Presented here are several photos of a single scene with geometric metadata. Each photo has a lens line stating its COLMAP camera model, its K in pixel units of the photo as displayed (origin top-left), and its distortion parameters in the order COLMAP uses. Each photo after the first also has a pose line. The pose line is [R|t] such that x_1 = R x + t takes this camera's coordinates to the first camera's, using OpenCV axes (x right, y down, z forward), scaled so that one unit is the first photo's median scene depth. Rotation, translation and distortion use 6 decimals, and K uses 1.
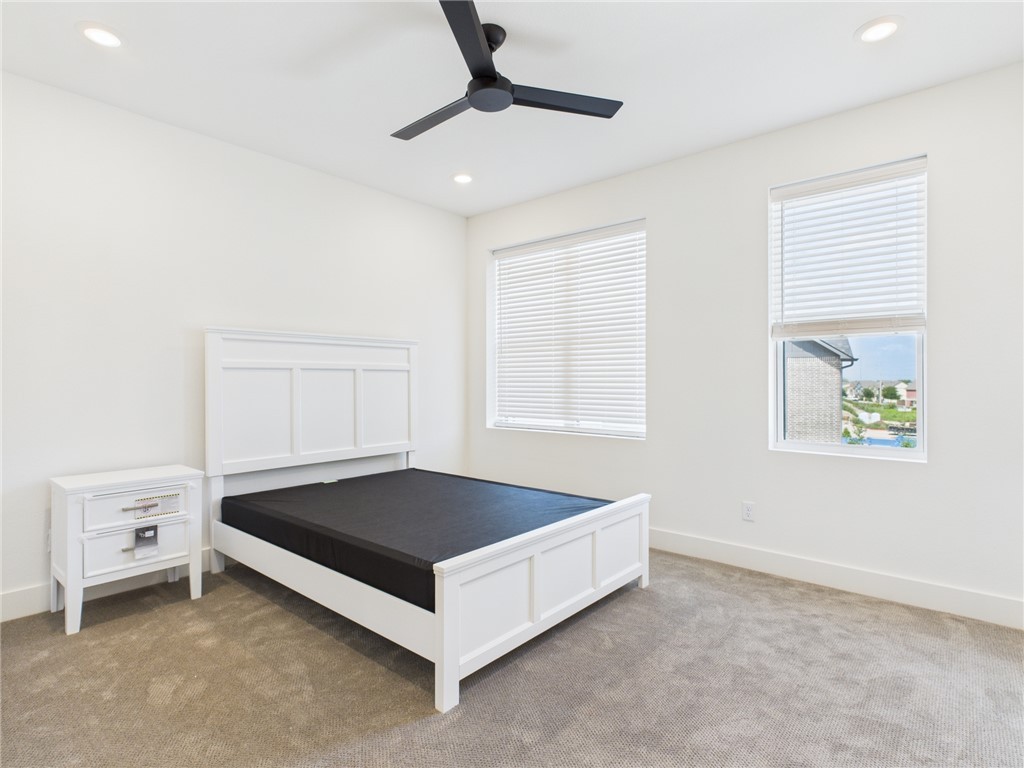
lens RADIAL K [[534.4, 0, 508.7], [0, 534.4, 380.8], [0, 0, 1]] dist [0.021715, -0.003370]
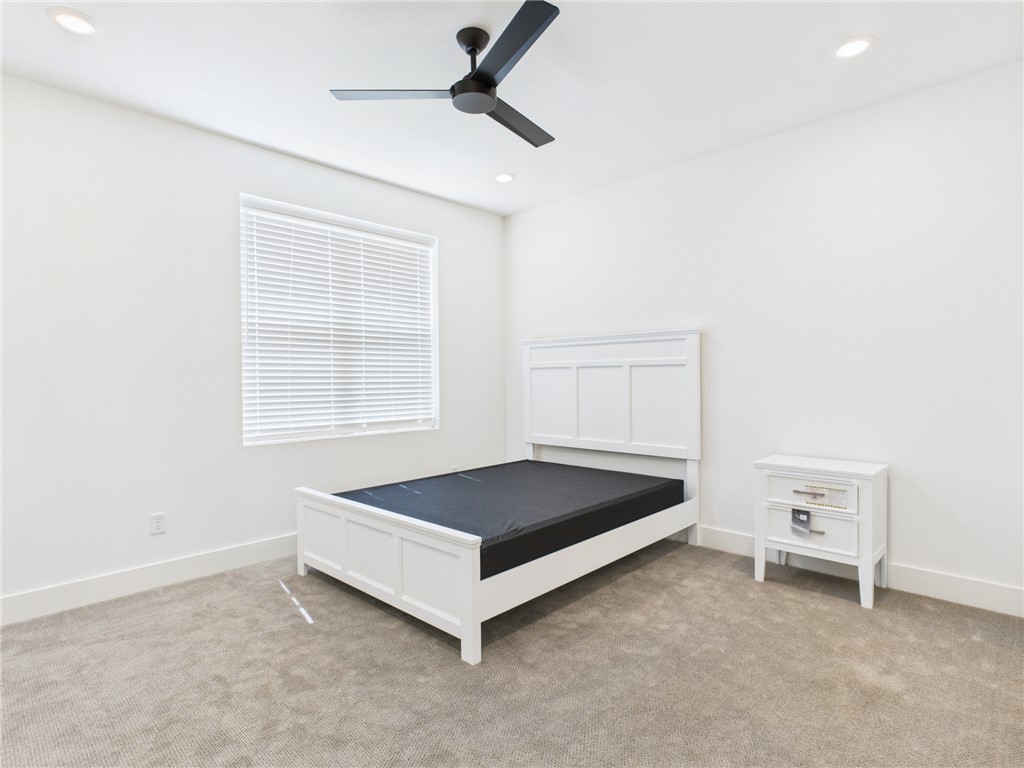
lens RADIAL K [[534.4, 0, 507.1], [0, 534.4, 380.1], [0, 0, 1]] dist [0.021715, -0.003370]
pose [[-0.044857, 0.004511, -0.998983, 0.567143], [0.009539, 0.999946, 0.004087, -0.000139], [0.998948, -0.009346, -0.044898, 0.632657]]
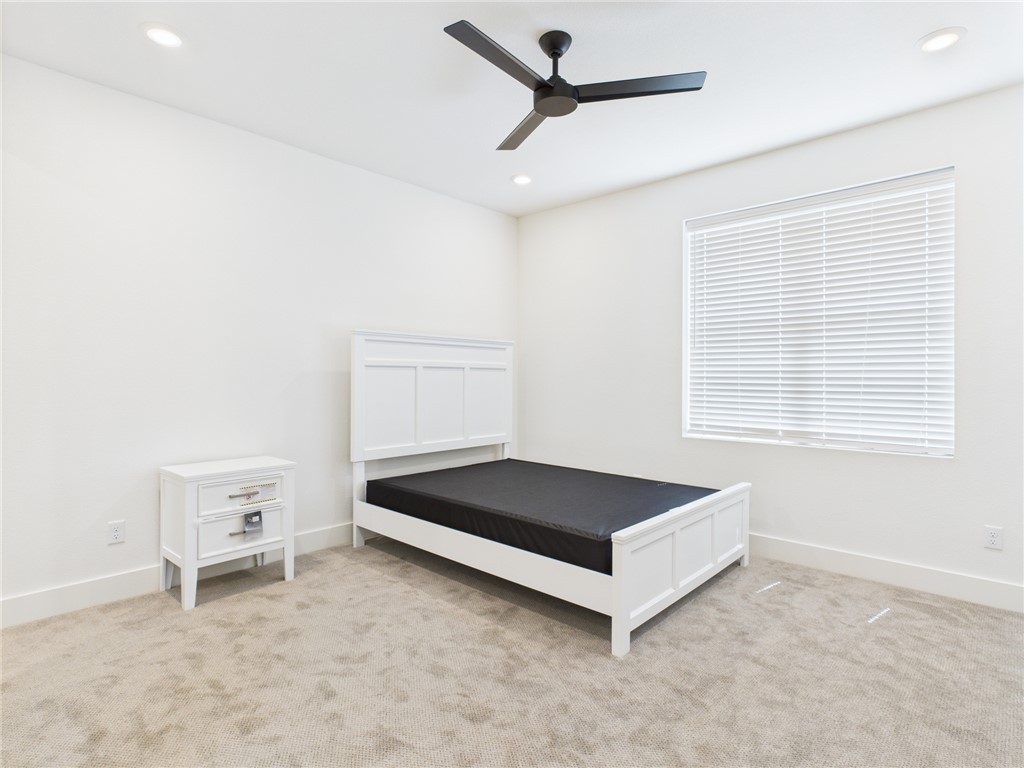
lens RADIAL K [[534.4, 0, 538.9], [0, 534.4, 385.8], [0, 0, 1]] dist [0.021715, -0.003370]
pose [[0.999971, 0.006508, -0.003882, -0.113846], [-0.006446, 0.999857, 0.015628, -0.001908], [0.003983, -0.015602, 0.999870, -0.070678]]
